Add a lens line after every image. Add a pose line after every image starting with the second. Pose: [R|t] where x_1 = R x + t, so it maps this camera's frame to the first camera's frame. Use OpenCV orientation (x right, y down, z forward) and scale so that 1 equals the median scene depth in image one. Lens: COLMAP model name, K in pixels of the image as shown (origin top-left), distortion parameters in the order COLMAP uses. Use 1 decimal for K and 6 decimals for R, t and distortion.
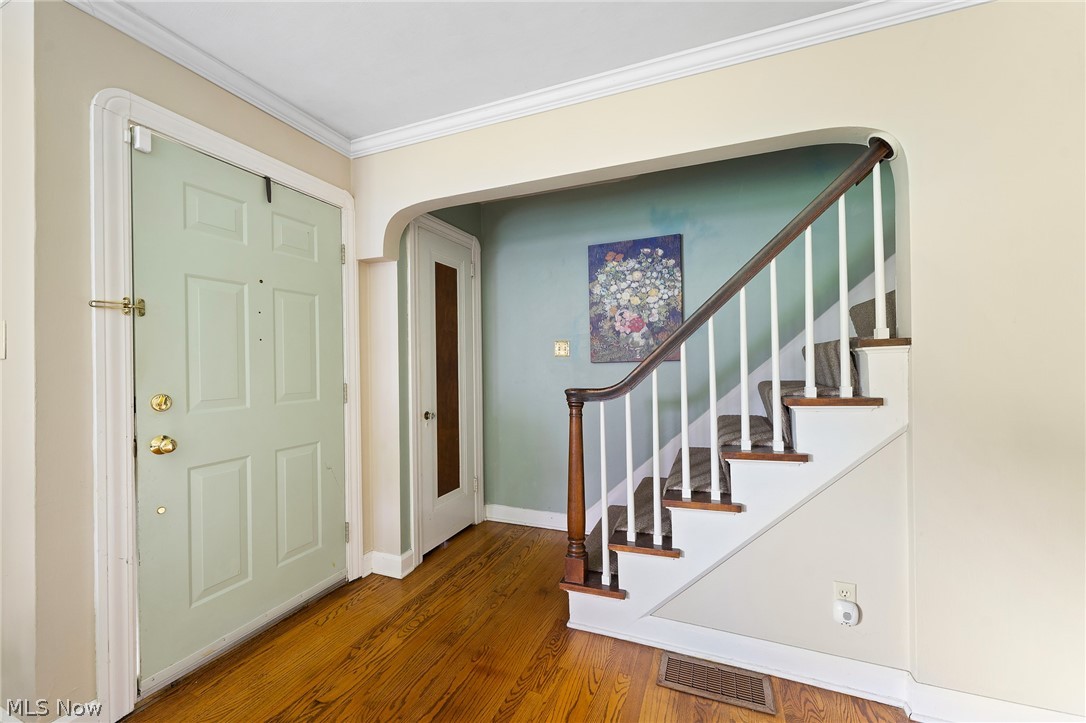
lens RADIAL K [[433.7, 0, 545.9], [0, 433.7, 363.3], [0, 0, 1]] dist [0.002797, 0.000182]
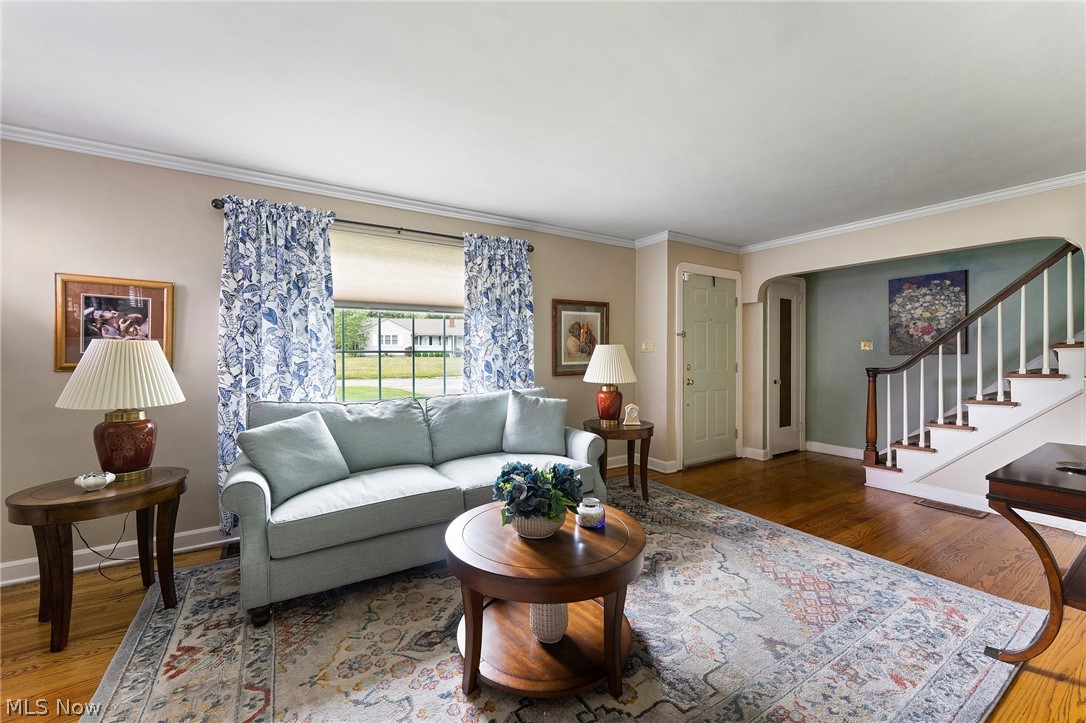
lens RADIAL K [[433.7, 0, 543.8], [0, 433.7, 358.2], [0, 0, 1]] dist [0.002797, 0.000182]
pose [[0.814276, 0.015177, -0.580280, -0.001972], [-0.008219, 0.999859, 0.014617, -0.001531], [0.580420, -0.007133, 0.814286, -1.094840]]
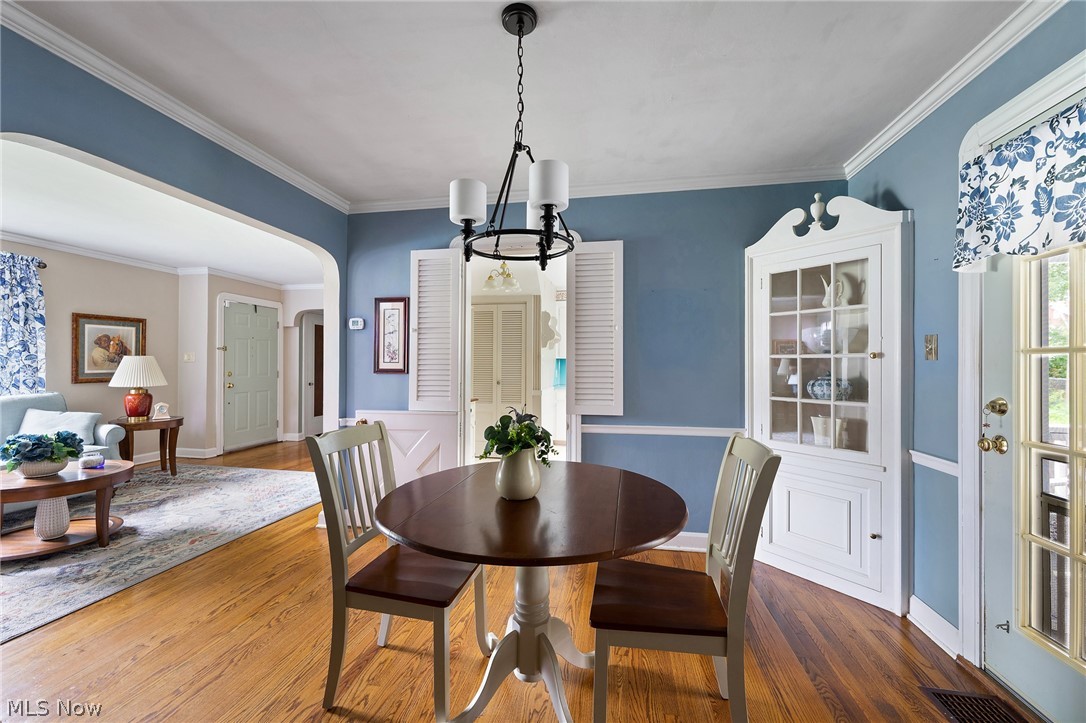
lens RADIAL K [[433.7, 0, 542.6], [0, 433.7, 362.3], [0, 0, 1]] dist [0.002797, 0.000182]
pose [[0.980320, 0.015877, 0.196774, 0.578414], [-0.014607, 0.999862, -0.007903, -0.010868], [-0.196872, 0.004873, 0.980417, -1.827592]]
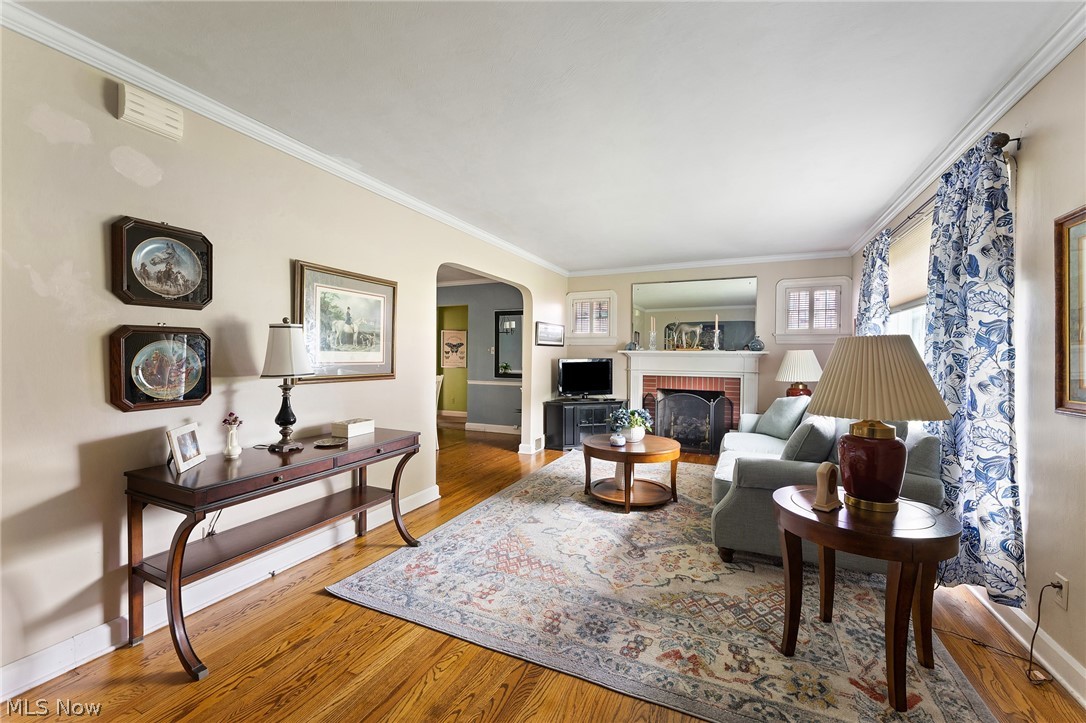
lens RADIAL K [[433.7, 0, 543.5], [0, 433.7, 358.8], [0, 0, 1]] dist [0.002797, 0.000182]
pose [[-0.998887, 0.005231, 0.046873, -0.174973], [0.005407, 0.999979, 0.003623, 0.002237], [-0.046853, 0.003873, -0.998894, 0.802465]]
